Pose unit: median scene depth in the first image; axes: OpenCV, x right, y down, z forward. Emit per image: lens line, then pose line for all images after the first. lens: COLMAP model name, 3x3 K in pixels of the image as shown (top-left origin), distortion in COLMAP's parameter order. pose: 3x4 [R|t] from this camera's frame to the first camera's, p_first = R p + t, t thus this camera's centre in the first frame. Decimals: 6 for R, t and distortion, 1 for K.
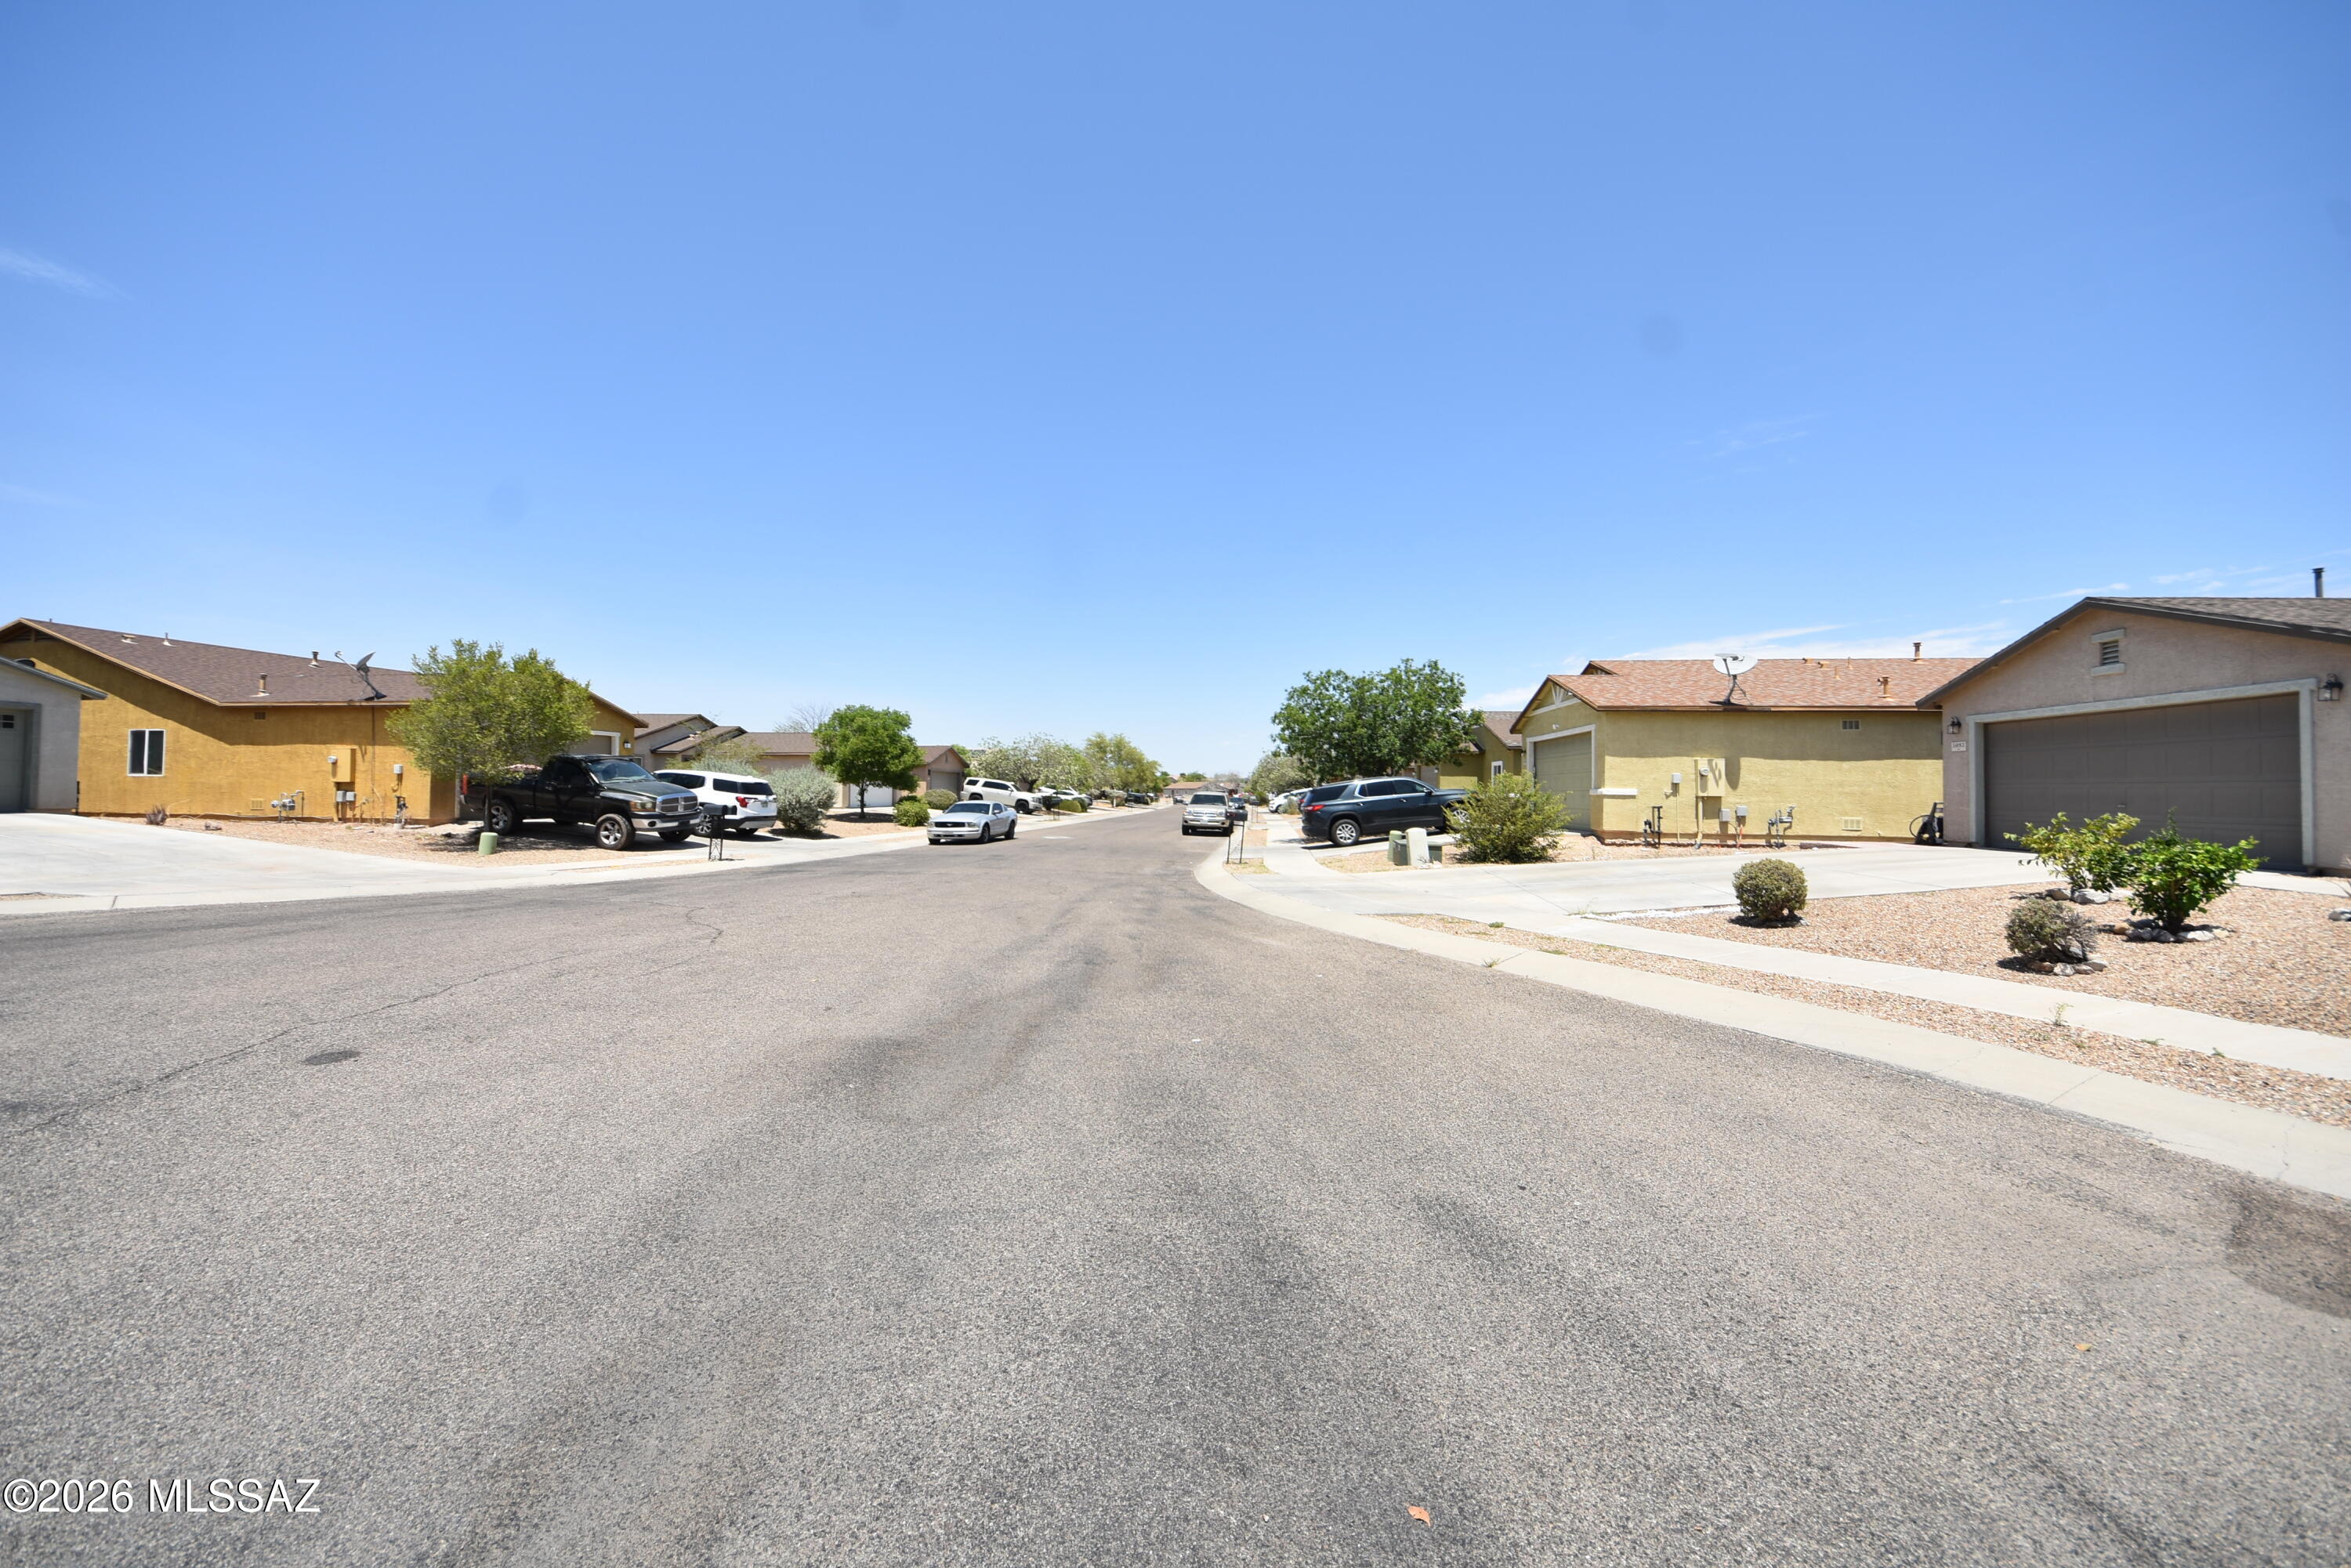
lens RADIAL K [[819.4, 0, 1172.7], [0, 819.4, 775.3], [0, 0, 1]] dist [0.020214, -0.016779]
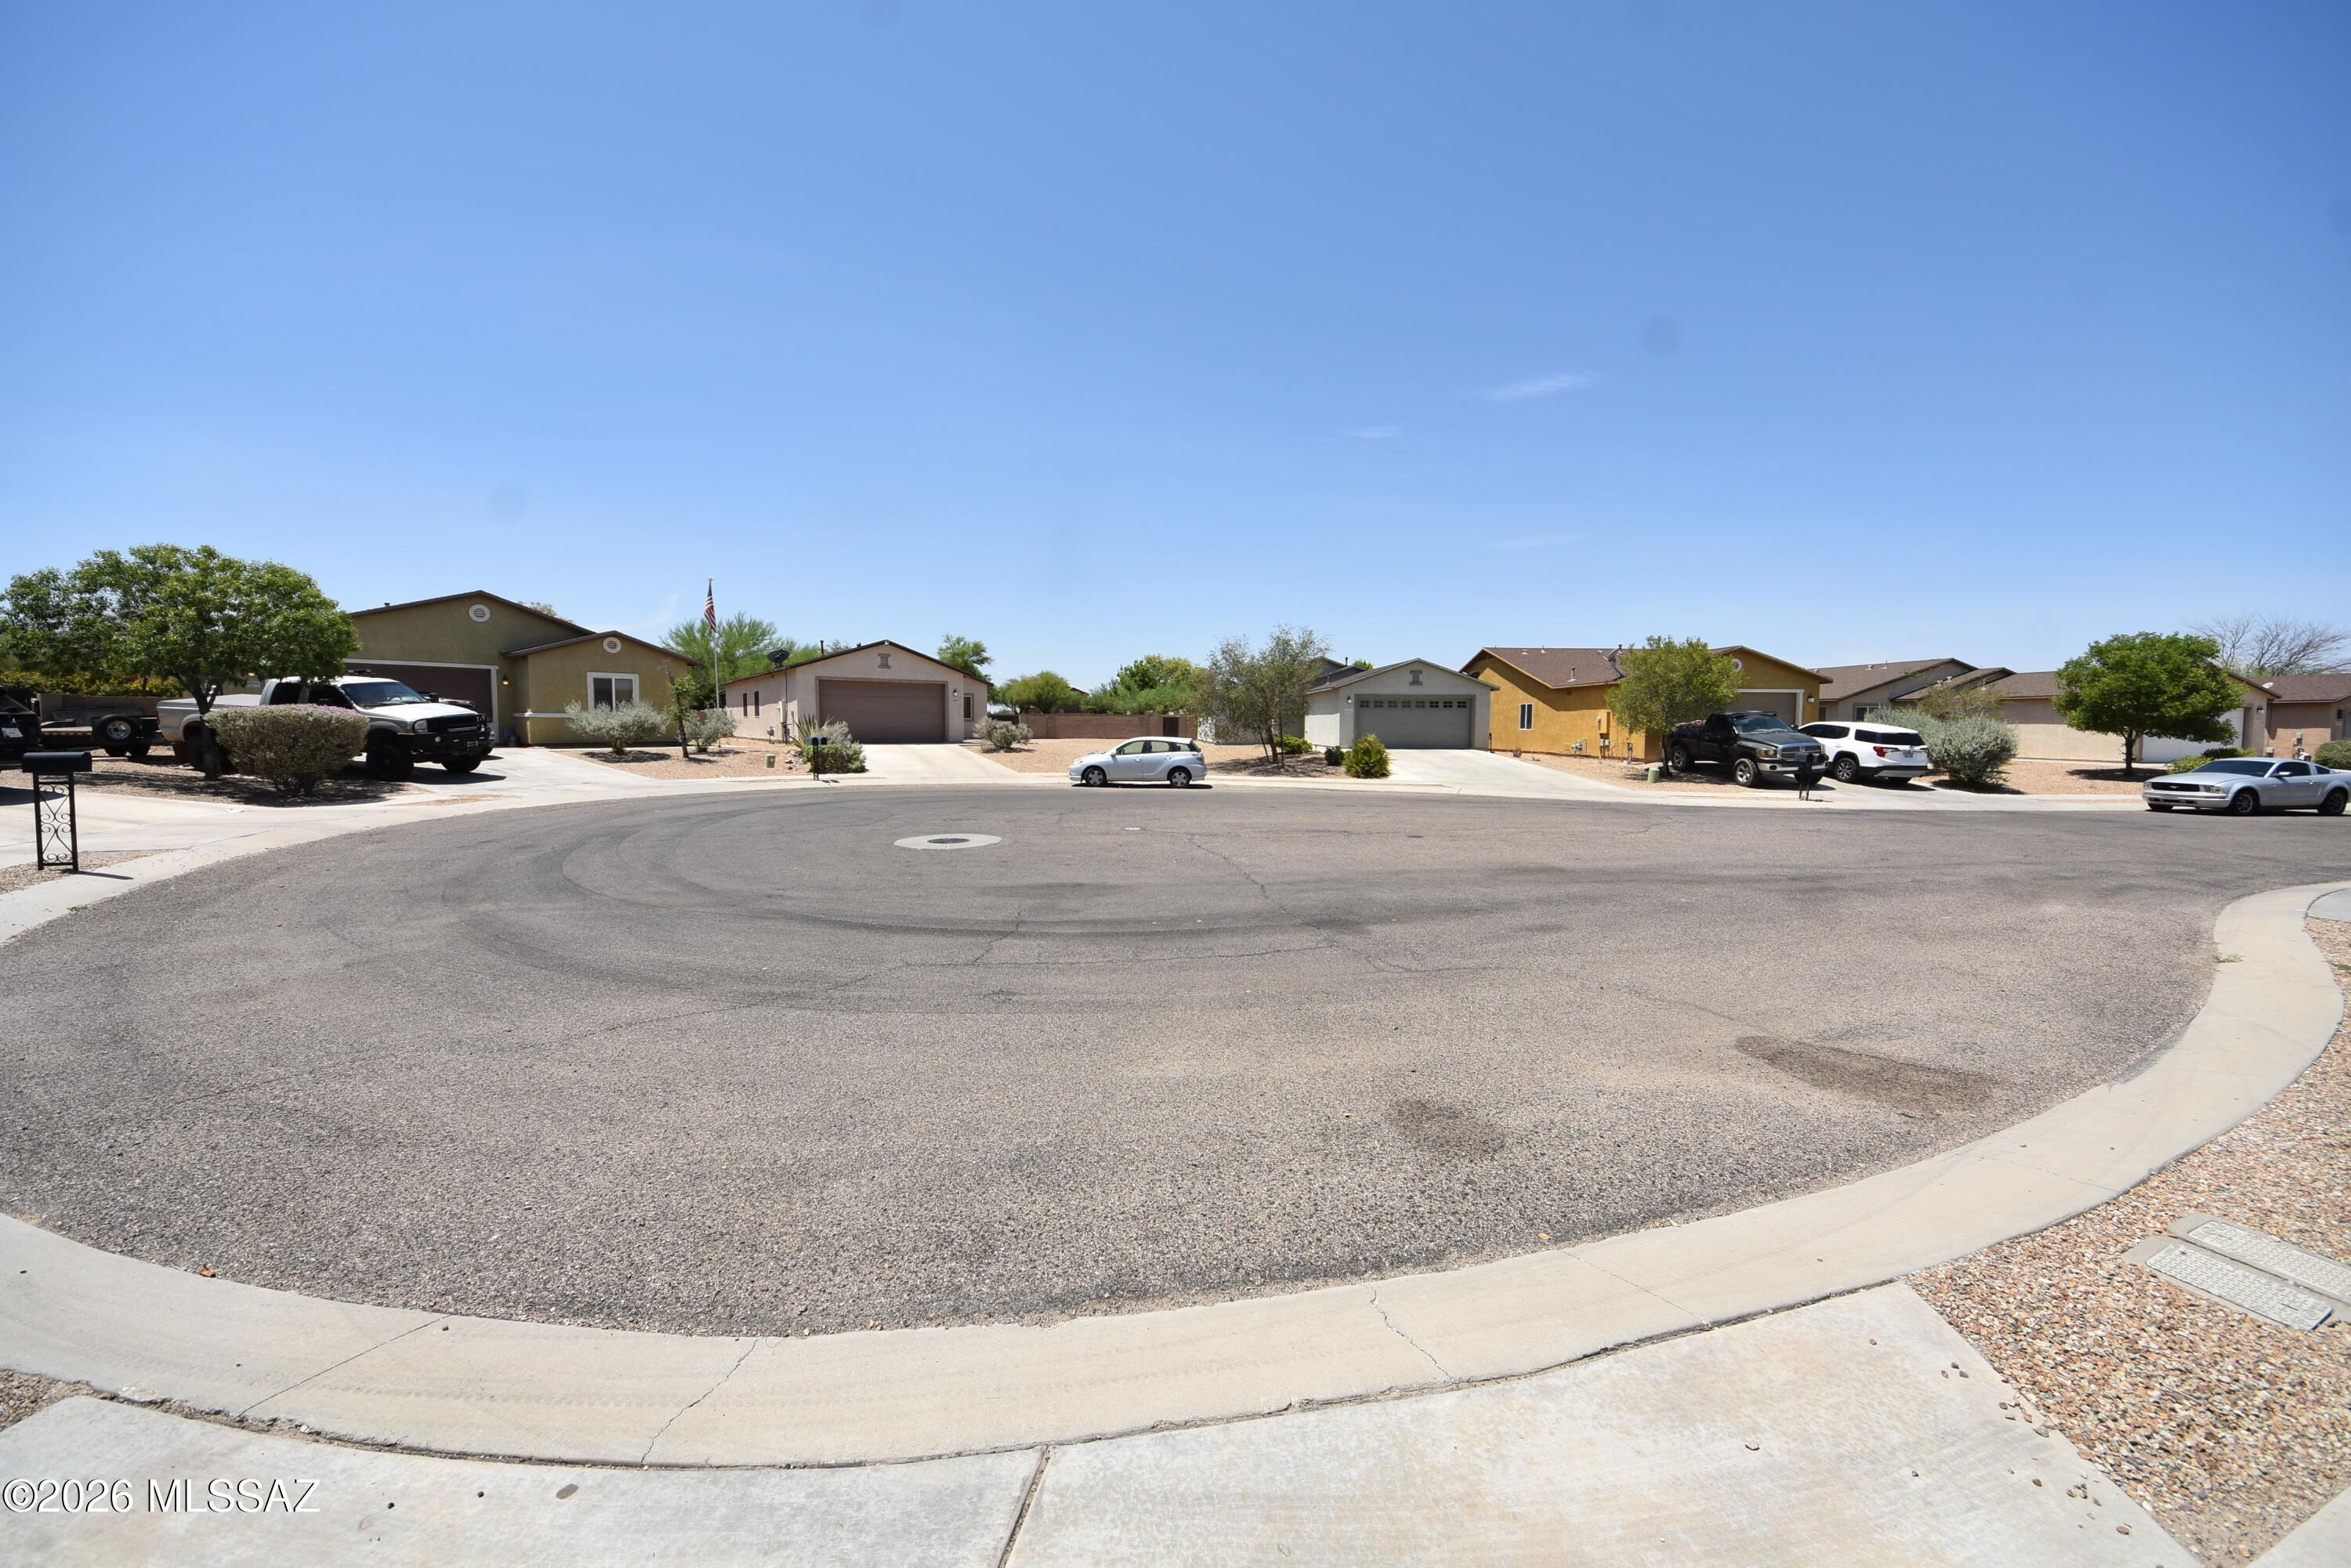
lens RADIAL K [[819.4, 0, 1172.7], [0, 819.4, 775.3], [0, 0, 1]] dist [0.020214, -0.016779]
pose [[0.178298, 0.050204, -0.982695, 0.359033], [0.016062, 0.998416, 0.053922, -0.008785], [0.983845, -0.025398, 0.177209, -0.086298]]
